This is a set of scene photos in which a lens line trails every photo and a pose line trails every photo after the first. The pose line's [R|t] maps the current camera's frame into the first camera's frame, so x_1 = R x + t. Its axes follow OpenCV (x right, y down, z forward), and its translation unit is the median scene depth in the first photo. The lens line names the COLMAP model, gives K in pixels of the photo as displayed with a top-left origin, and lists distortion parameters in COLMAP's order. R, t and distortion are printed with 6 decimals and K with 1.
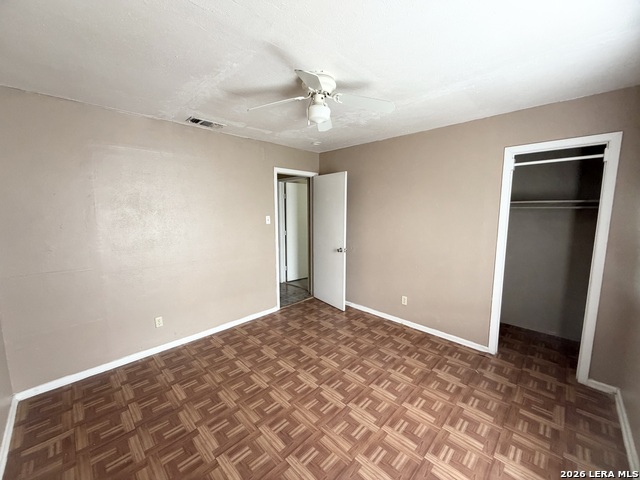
lens RADIAL K [[255.4, 0, 320.3], [0, 255.4, 240.0], [0, 0, 1]] dist [-0.002351, -0.000069]
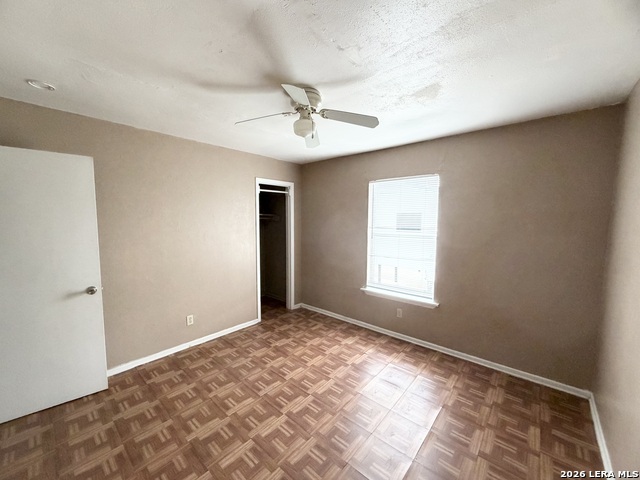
lens RADIAL K [[255.4, 0, 316.5], [0, 255.4, 239.0], [0, 0, 1]] dist [-0.002351, -0.000069]
pose [[-0.055986, -0.078761, 0.995320, -0.791147], [0.118538, 0.989309, 0.084953, -0.097652], [-0.991370, 0.122739, -0.046051, 0.779368]]
